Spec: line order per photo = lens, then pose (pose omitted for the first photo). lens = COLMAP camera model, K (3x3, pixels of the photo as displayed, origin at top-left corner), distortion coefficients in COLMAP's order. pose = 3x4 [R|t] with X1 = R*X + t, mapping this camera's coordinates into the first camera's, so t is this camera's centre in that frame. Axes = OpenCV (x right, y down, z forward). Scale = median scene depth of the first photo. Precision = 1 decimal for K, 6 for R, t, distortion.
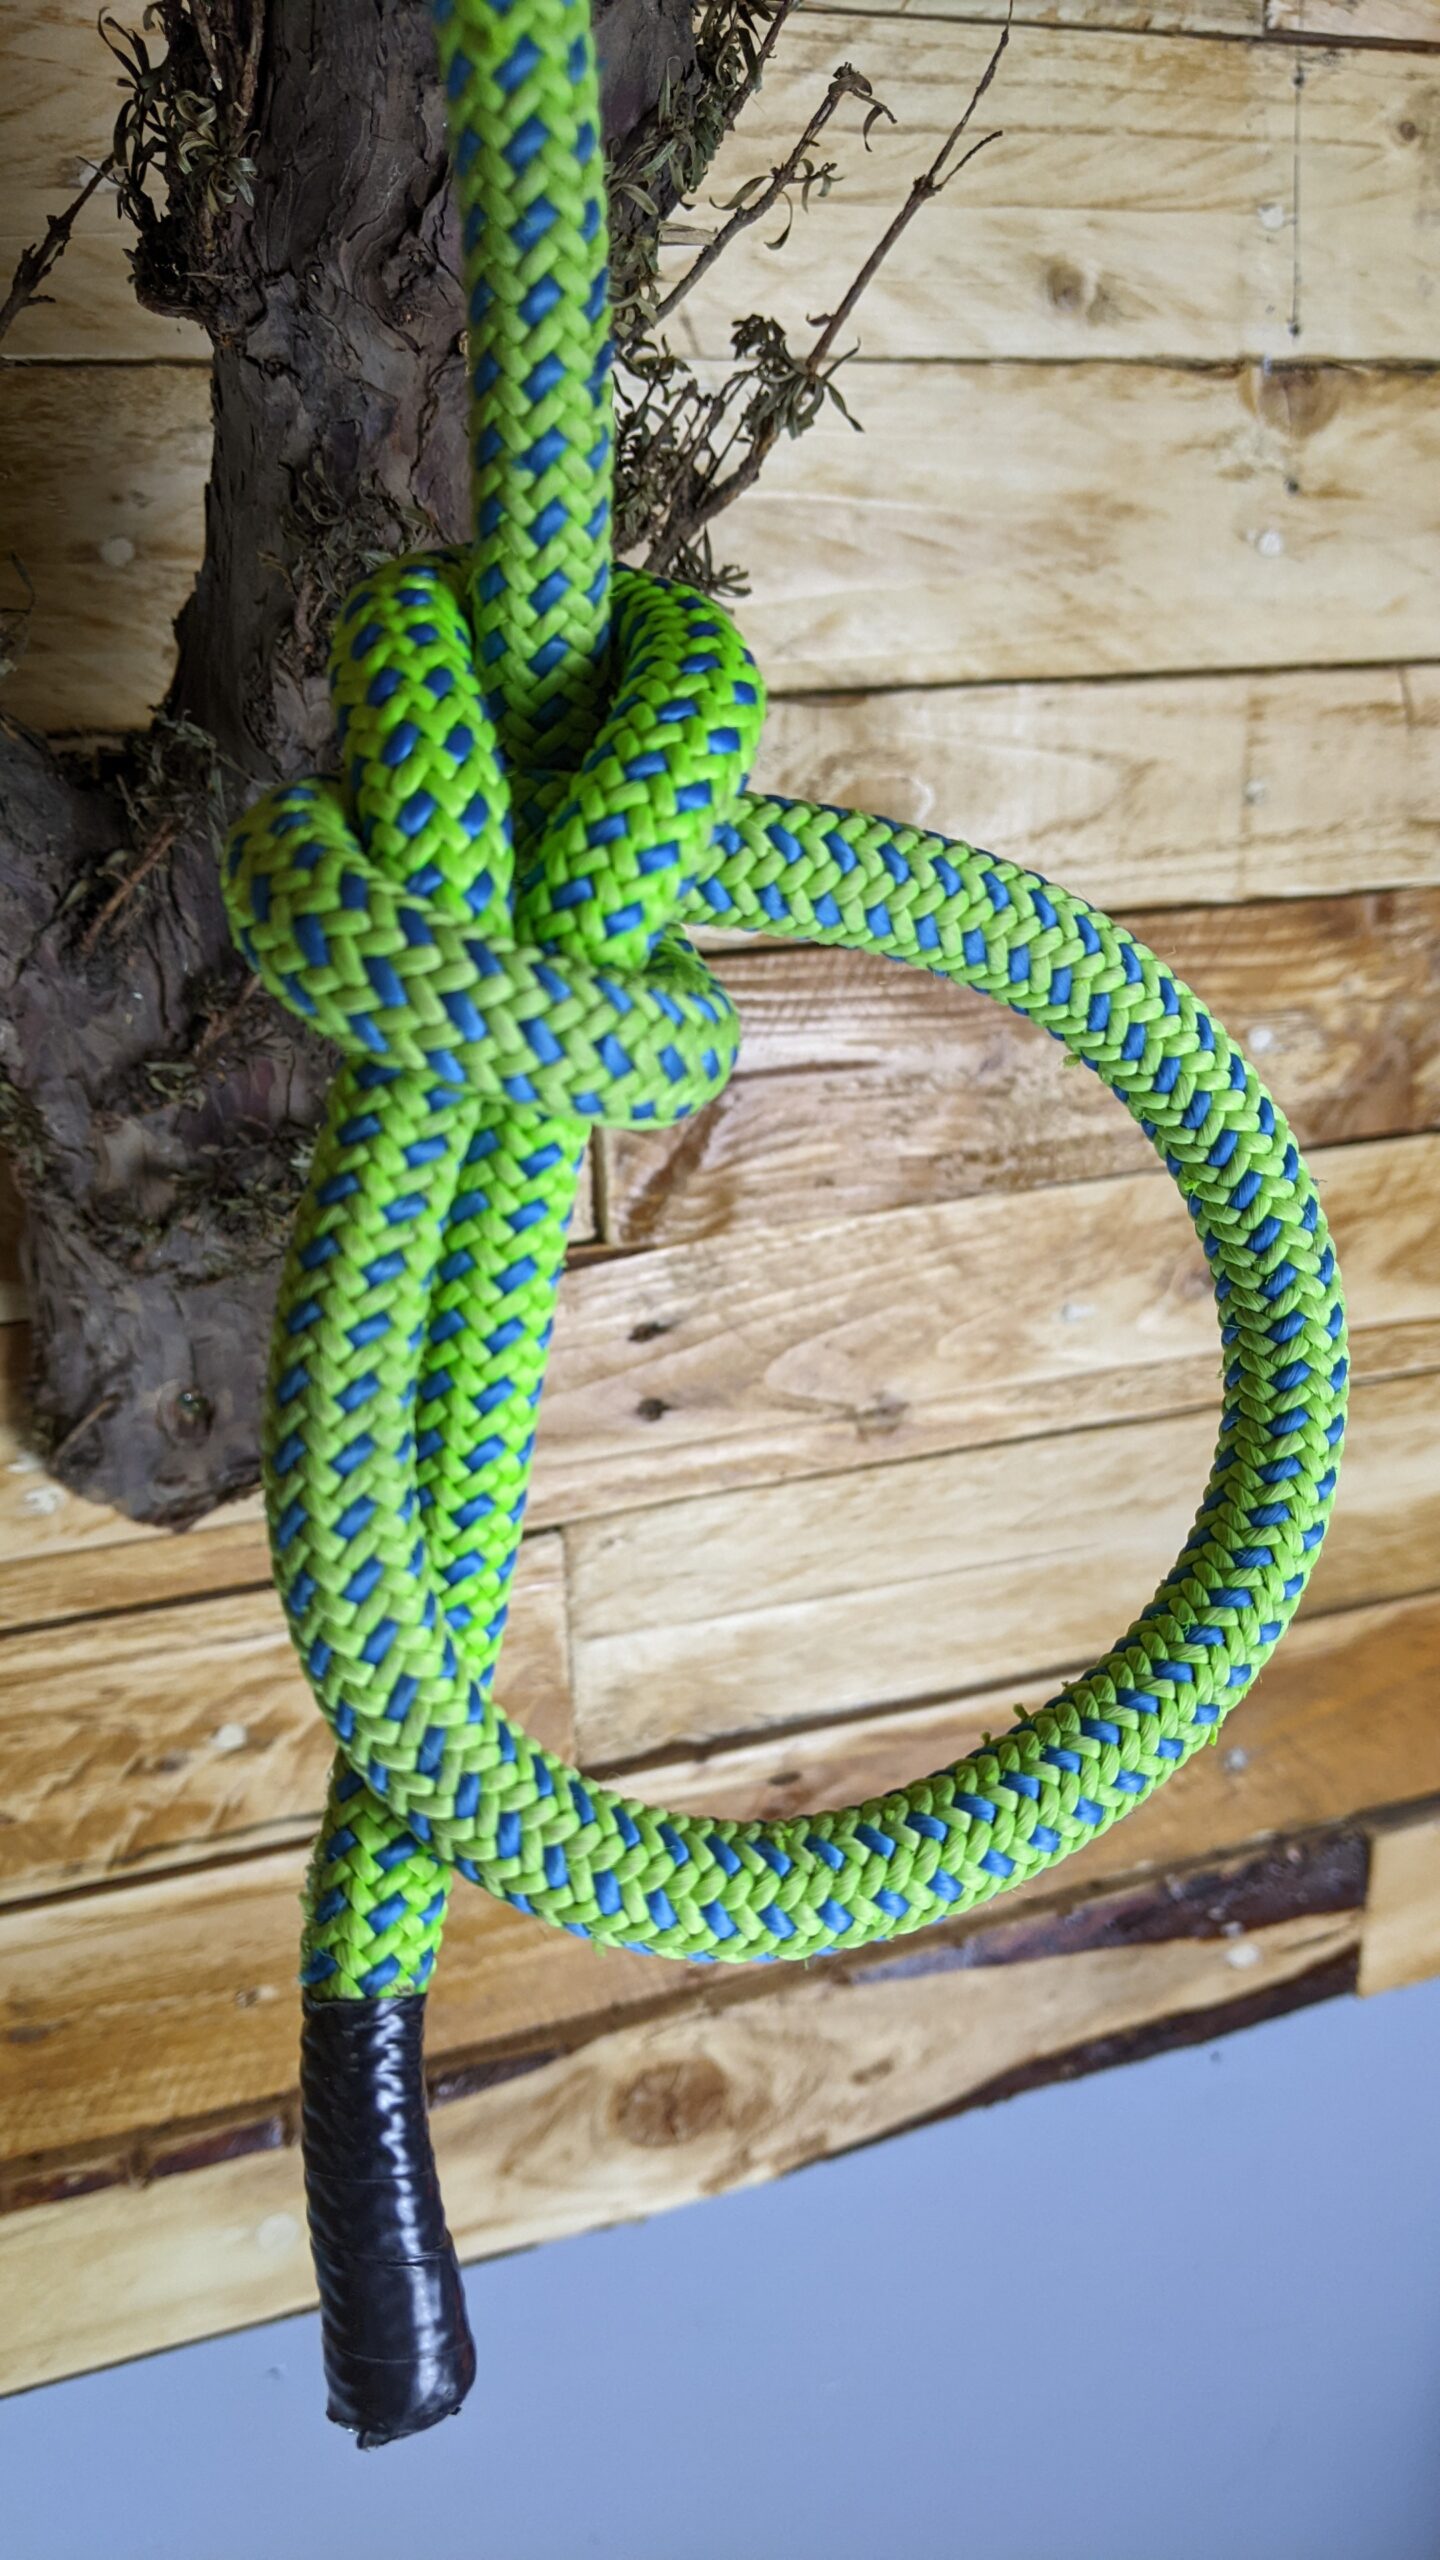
lens RADIAL K [[2068.8, 0, 708.1], [0, 2068.8, 1295.2], [0, 0, 1]] dist [0.107175, -0.266190]
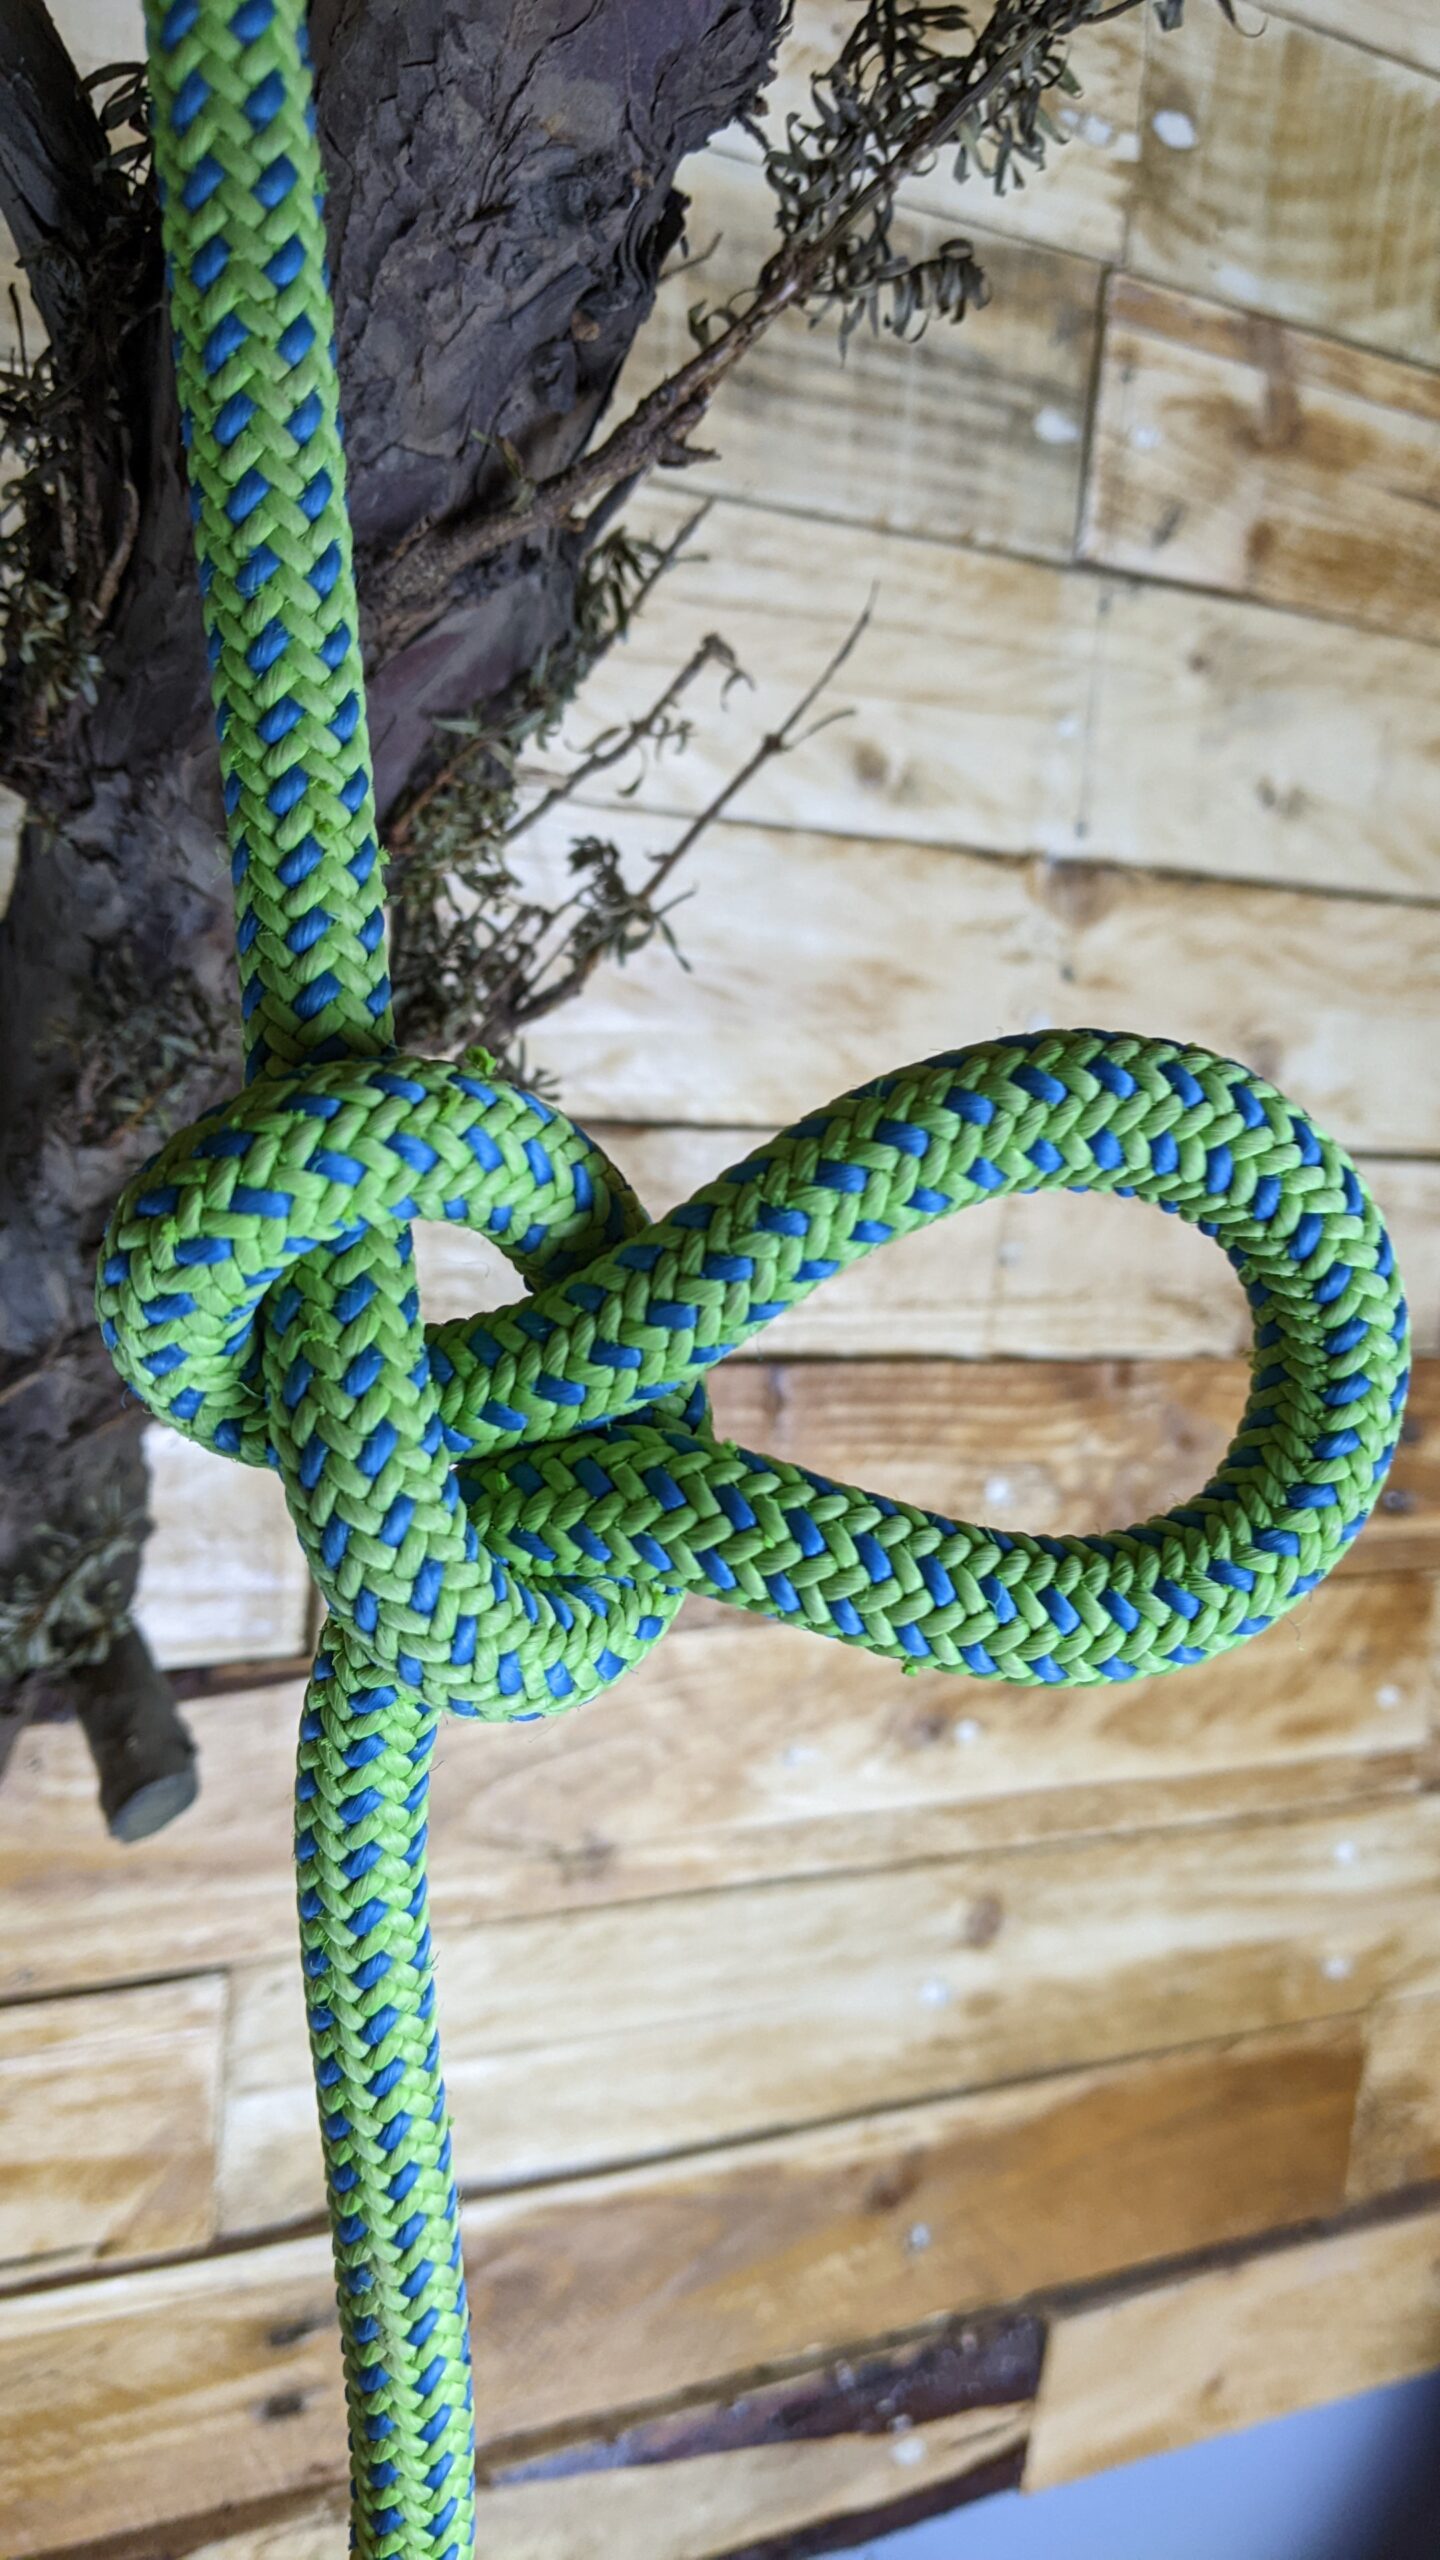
lens RADIAL K [[2096.1, 0, 723.7], [0, 2096.1, 1263.9], [0, 0, 1]] dist [0.036916, -0.111392]
pose [[0.983781, 0.108869, 0.142559, -0.022650], [-0.087802, 0.985300, -0.146541, -0.078708], [-0.156417, 0.131647, 0.978878, 0.022935]]
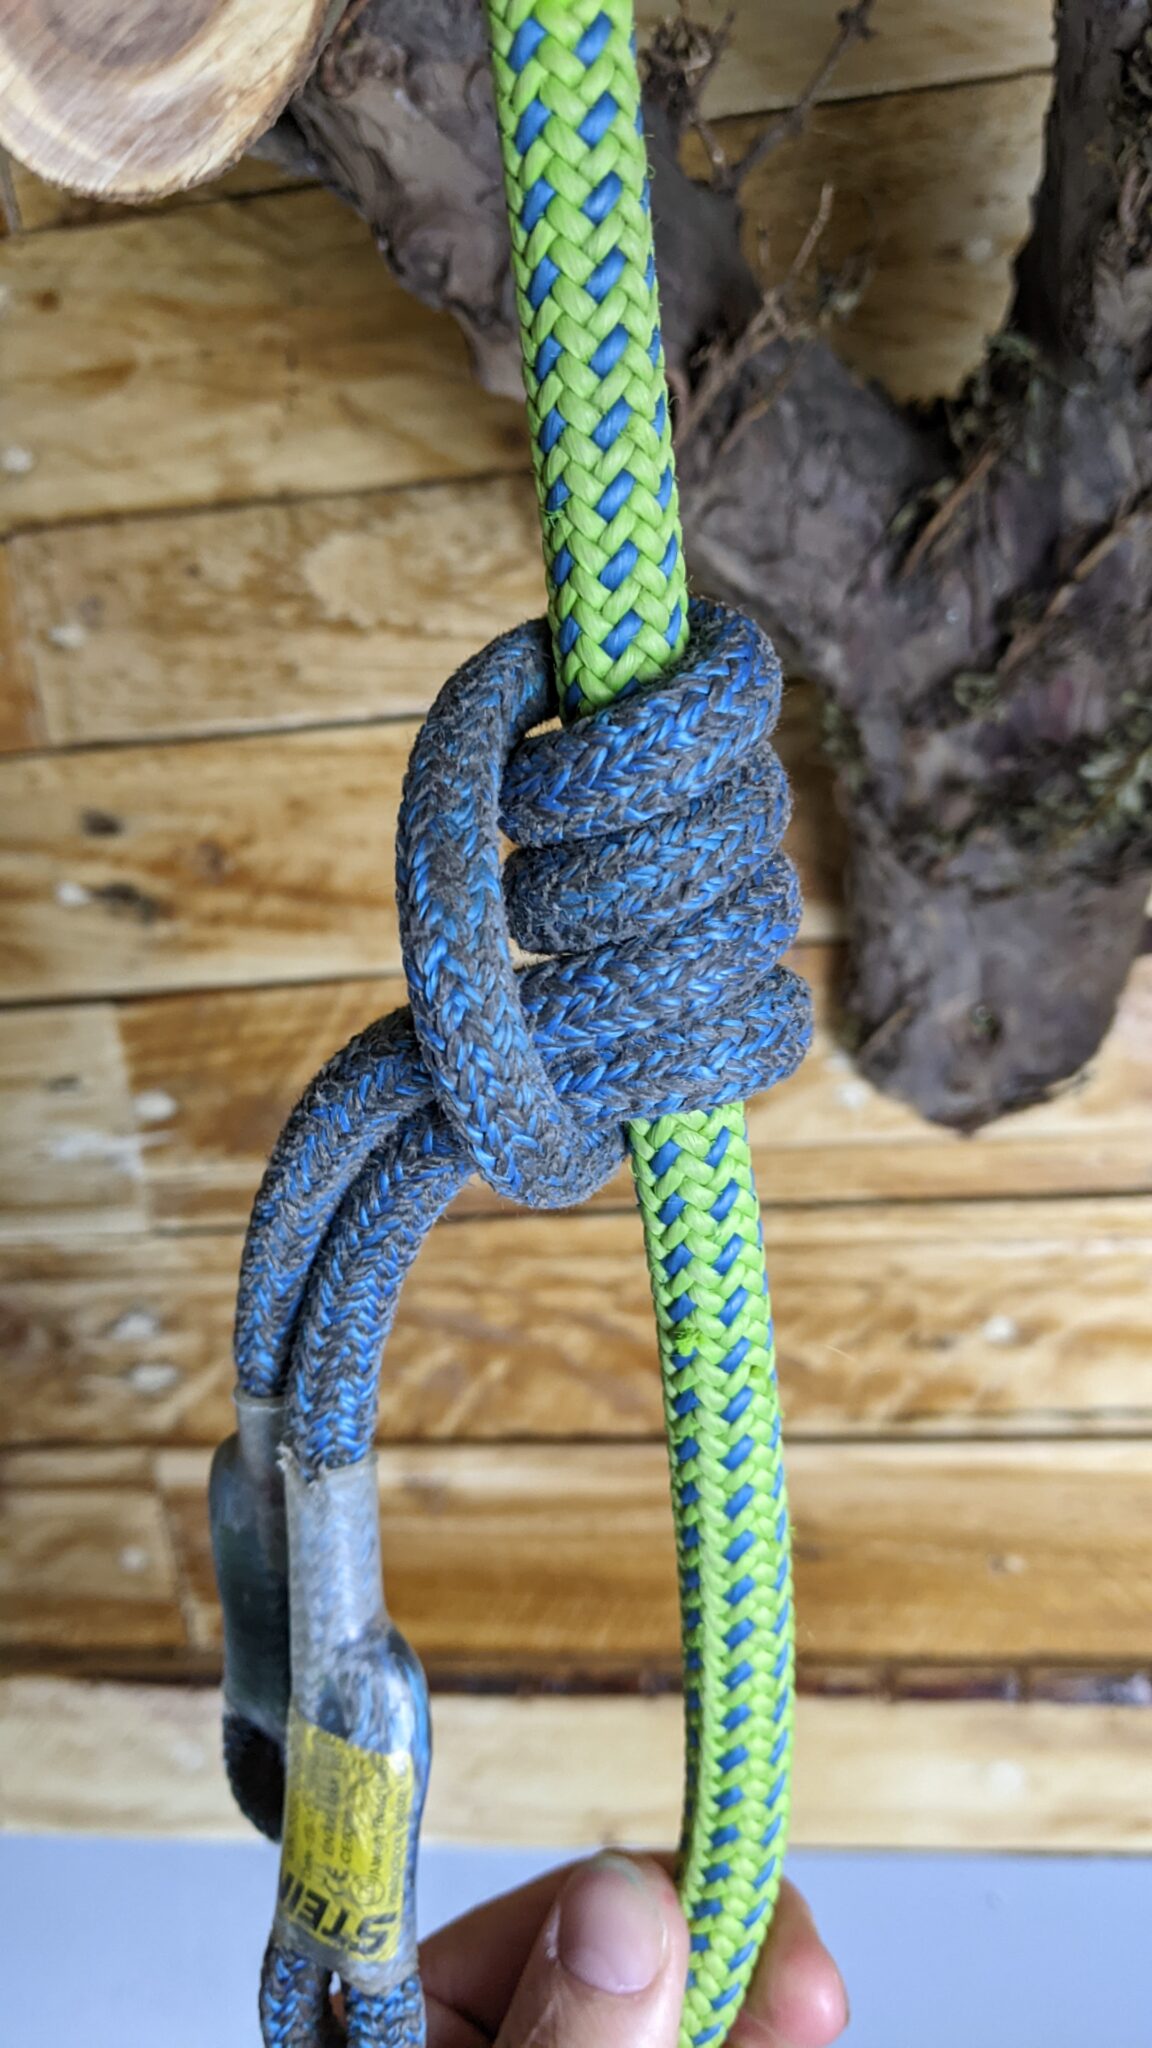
lens RADIAL K [[1680.2, 0, 578.6], [0, 1680.2, 994.5], [0, 0, 1]] dist [0.027440, -0.158334]
pose [[0.872227, 0.075126, -0.483297, -0.004777], [-0.075900, 0.996953, 0.017991, 0.035046], [0.483176, 0.020989, 0.875272, 0.105150]]
